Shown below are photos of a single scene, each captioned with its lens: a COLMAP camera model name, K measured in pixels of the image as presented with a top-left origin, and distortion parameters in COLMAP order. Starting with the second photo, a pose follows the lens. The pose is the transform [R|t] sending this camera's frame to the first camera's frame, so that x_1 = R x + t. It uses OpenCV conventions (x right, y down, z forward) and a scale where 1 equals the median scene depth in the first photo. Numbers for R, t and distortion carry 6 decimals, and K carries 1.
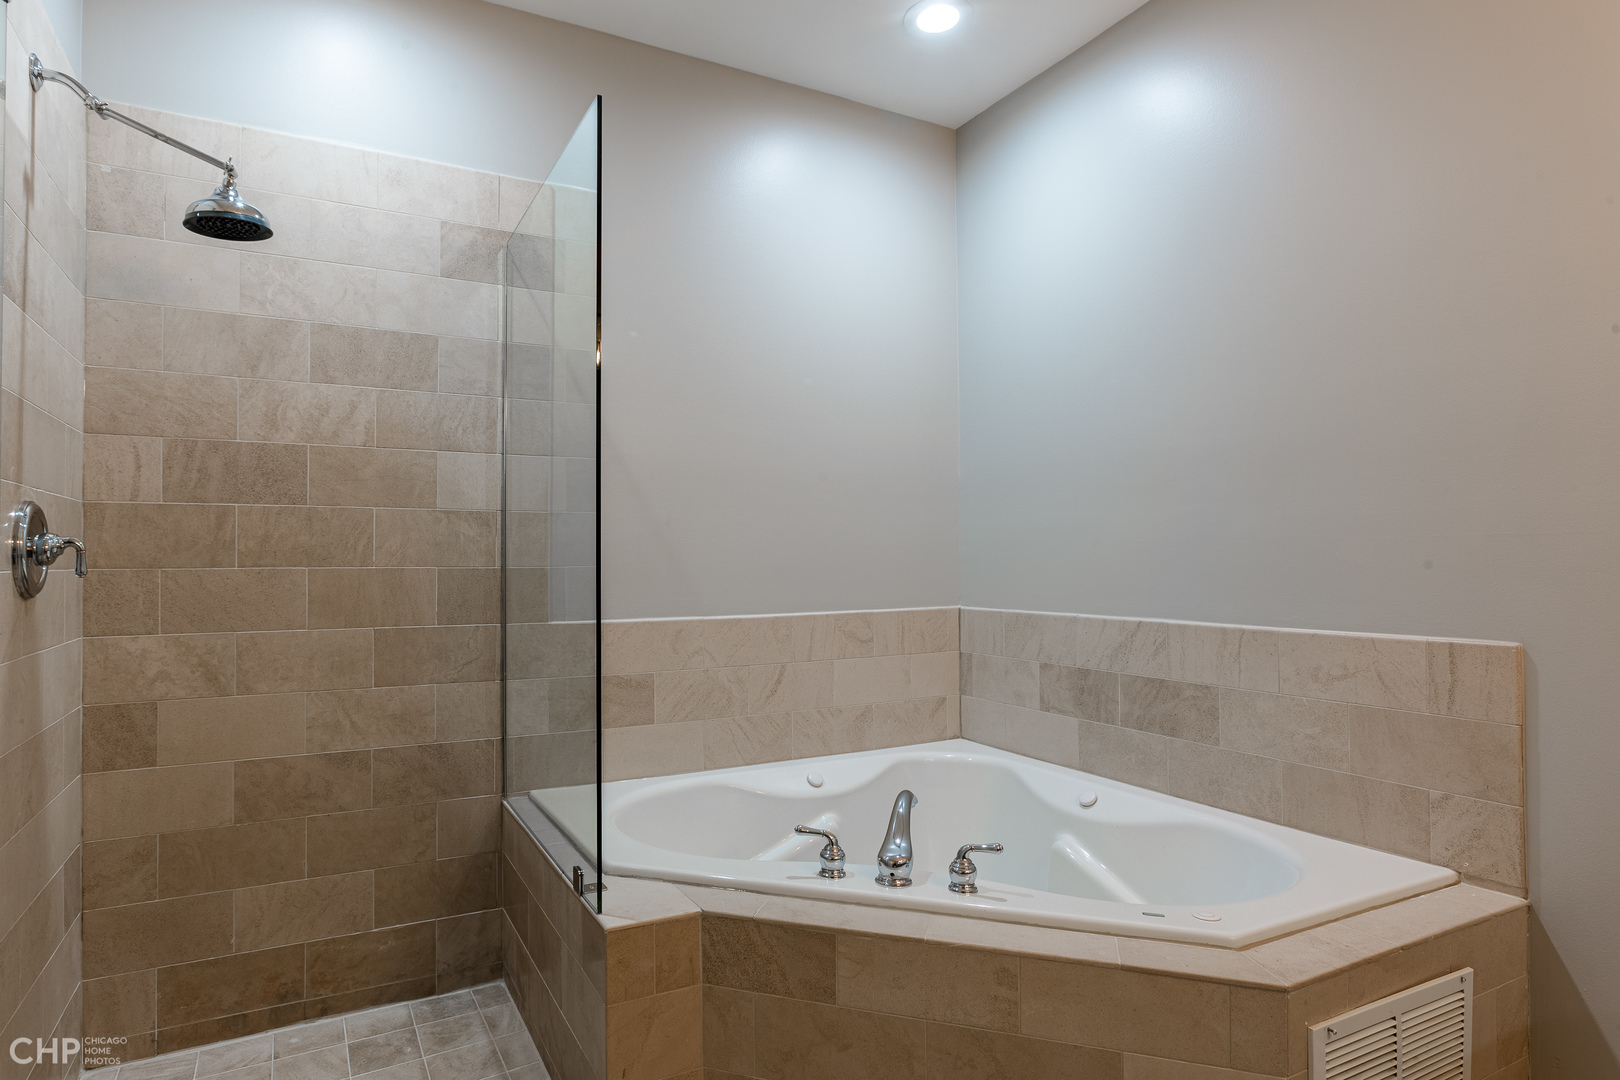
lens RADIAL K [[931.8, 0, 803.7], [0, 931.8, 546.3], [0, 0, 1]] dist [0.004599, 0.000674]
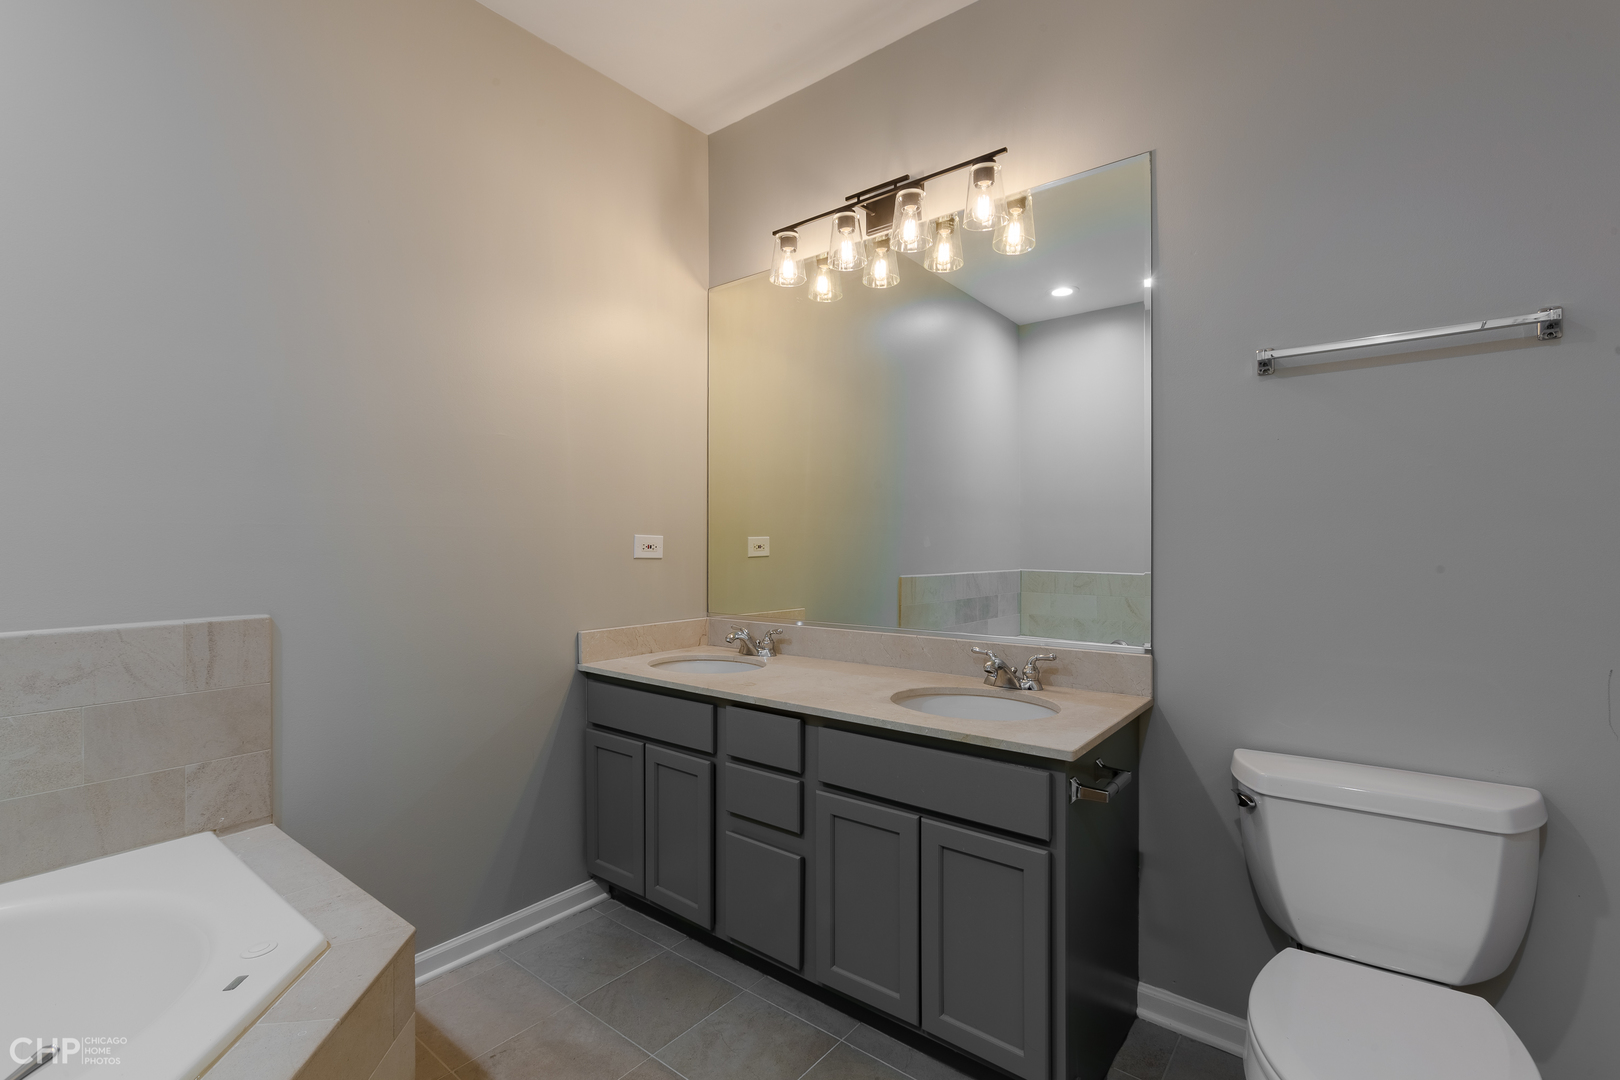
lens RADIAL K [[731.7, 0, 801.6], [0, 731.7, 541.0], [0, 0, 1]] dist [-0.003505, -0.000273]
pose [[-0.387539, 0.004338, 0.921843, -0.354765], [-0.010054, 0.999910, -0.008932, 0.009394], [-0.921799, -0.012730, -0.387460, 0.692568]]
